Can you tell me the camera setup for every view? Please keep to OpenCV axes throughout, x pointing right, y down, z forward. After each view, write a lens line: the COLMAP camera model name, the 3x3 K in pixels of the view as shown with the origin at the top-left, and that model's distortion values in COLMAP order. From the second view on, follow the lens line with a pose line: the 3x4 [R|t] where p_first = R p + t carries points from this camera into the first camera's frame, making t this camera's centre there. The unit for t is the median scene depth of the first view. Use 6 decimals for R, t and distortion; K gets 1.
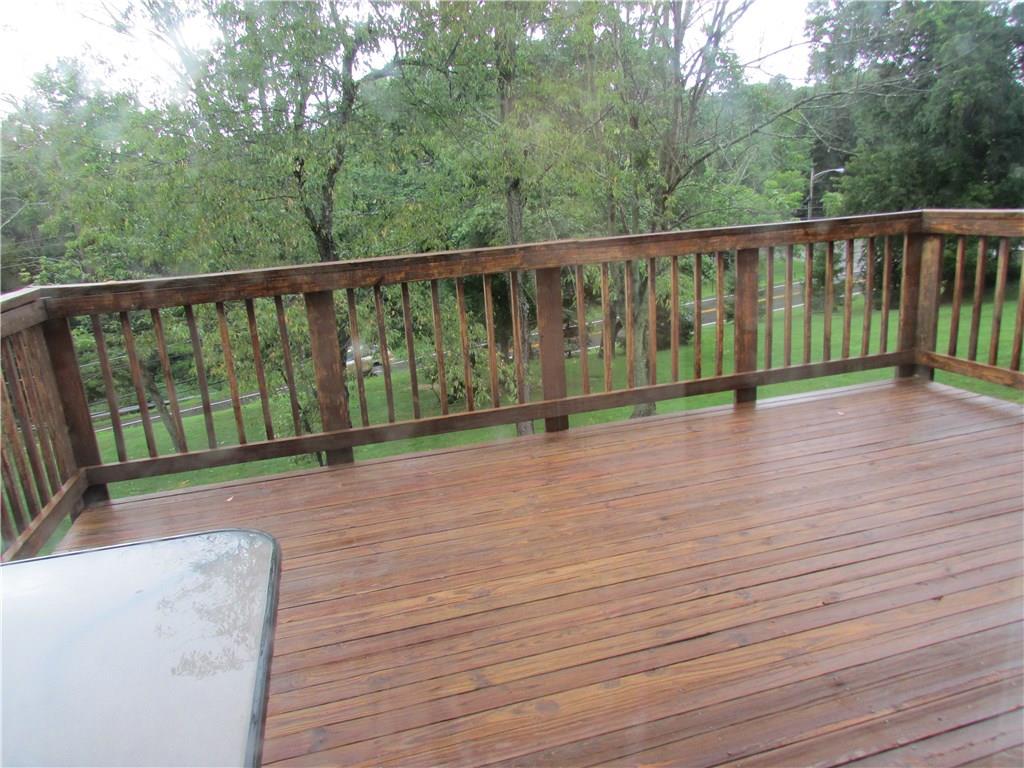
lens RADIAL K [[726.6, 0, 515.7], [0, 726.6, 385.4], [0, 0, 1]] dist [-0.019682, -0.002868]
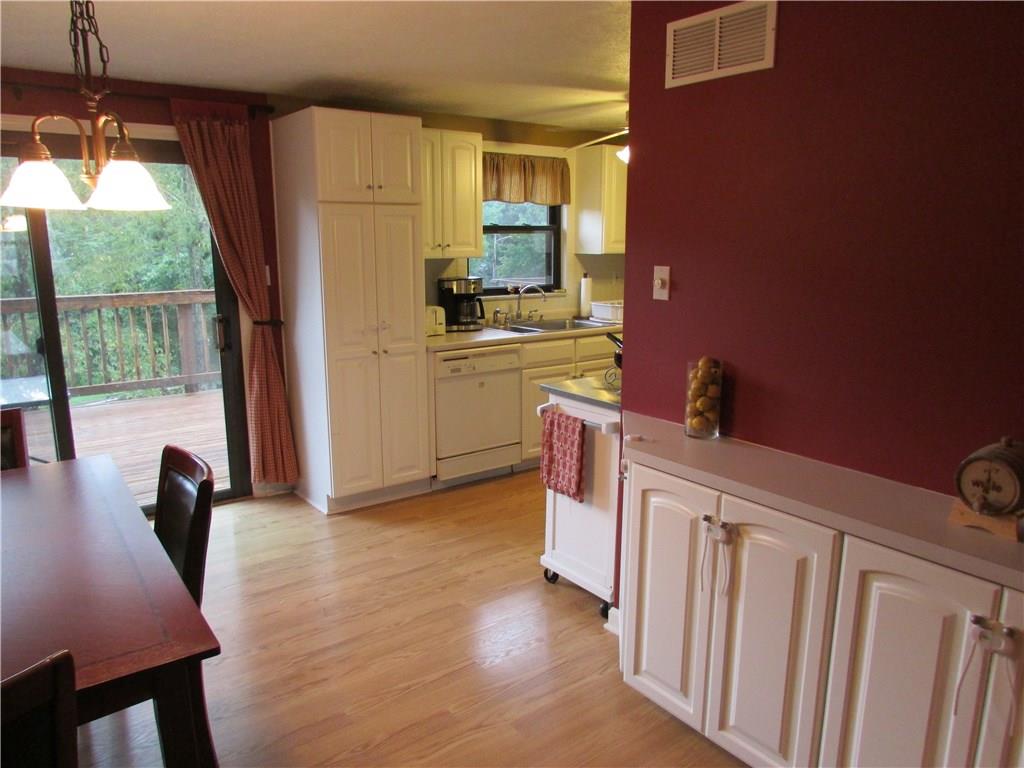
lens RADIAL K [[726.6, 0, 503.1], [0, 726.6, 380.4], [0, 0, 1]] dist [-0.019682, -0.002868]
pose [[0.933224, 0.000043, 0.359295, 0.050846], [0.026167, 0.997336, -0.068085, 0.066157], [-0.358340, 0.072940, 0.930737, -0.368641]]
